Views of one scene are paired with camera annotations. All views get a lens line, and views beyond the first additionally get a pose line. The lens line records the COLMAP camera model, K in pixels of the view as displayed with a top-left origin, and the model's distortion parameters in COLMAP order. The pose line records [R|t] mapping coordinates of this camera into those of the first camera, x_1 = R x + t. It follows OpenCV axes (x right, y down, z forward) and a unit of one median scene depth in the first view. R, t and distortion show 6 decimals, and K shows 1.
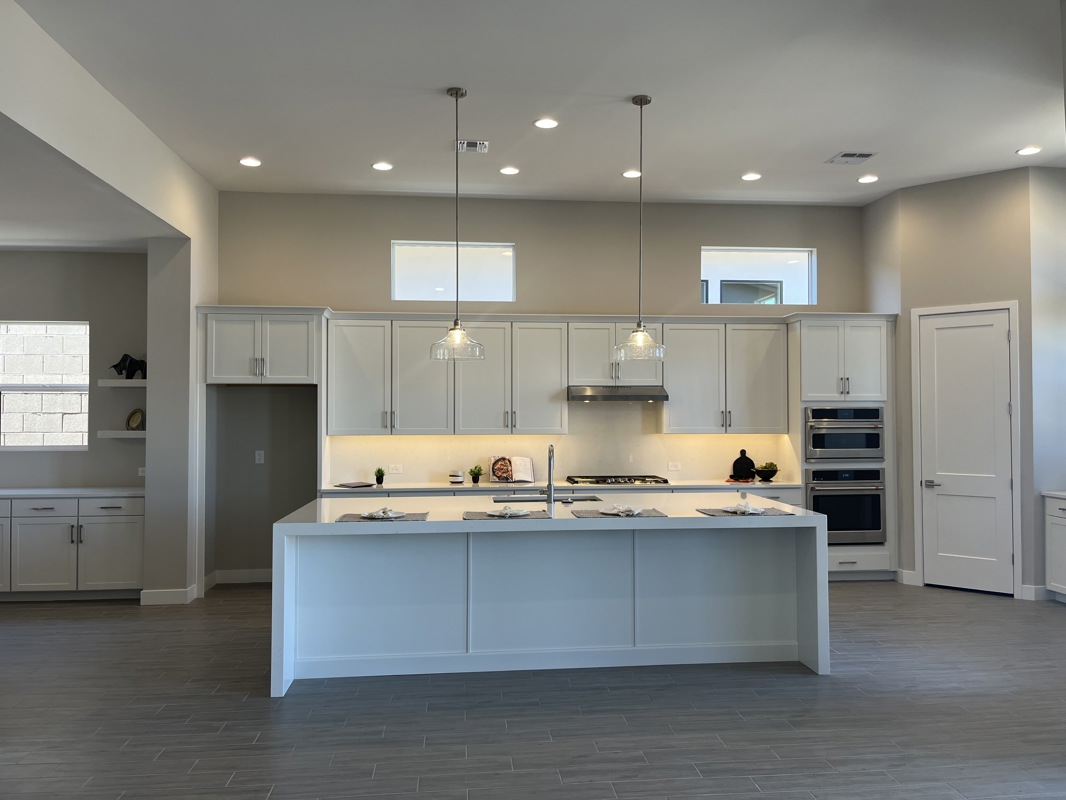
lens RADIAL K [[812.6, 0, 544.5], [0, 812.6, 397.2], [0, 0, 1]] dist [0.009986, -0.004264]
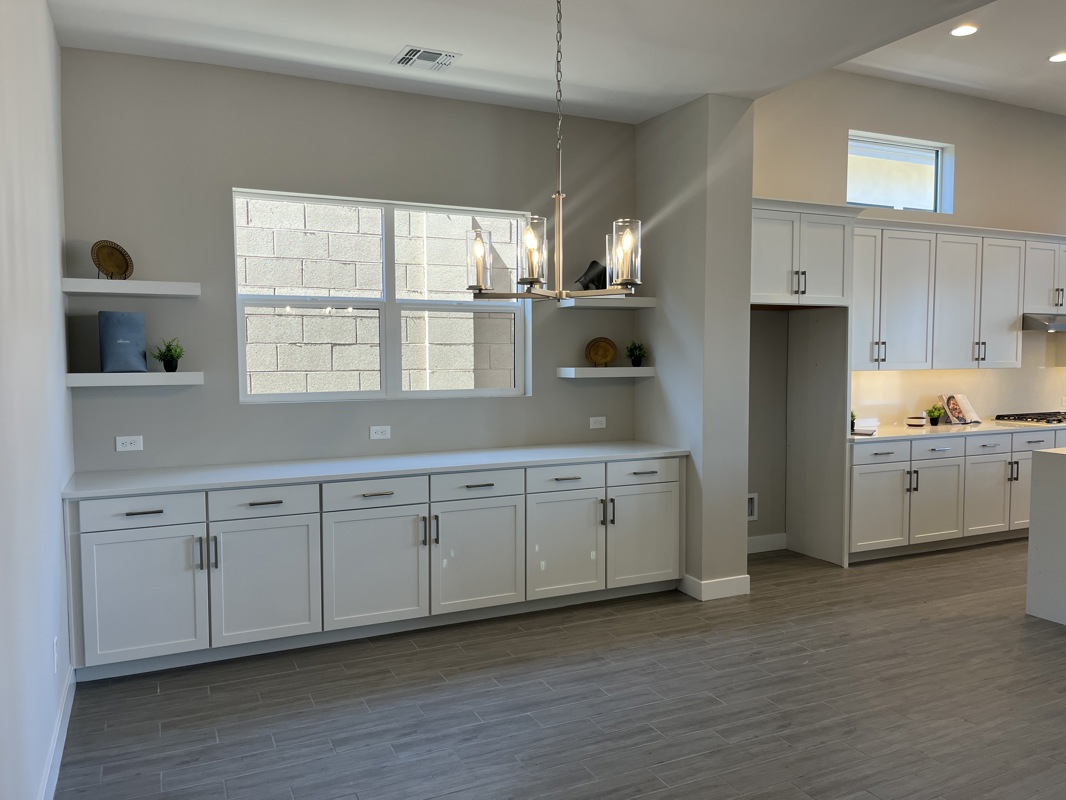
lens RADIAL K [[812.6, 0, 531.3], [0, 812.6, 408.6], [0, 0, 1]] dist [0.009986, -0.004264]
pose [[0.945177, -0.021717, 0.325835, -0.761750], [-0.005660, 0.996547, 0.082838, 0.018301], [-0.326509, -0.080141, 0.941791, 0.323342]]
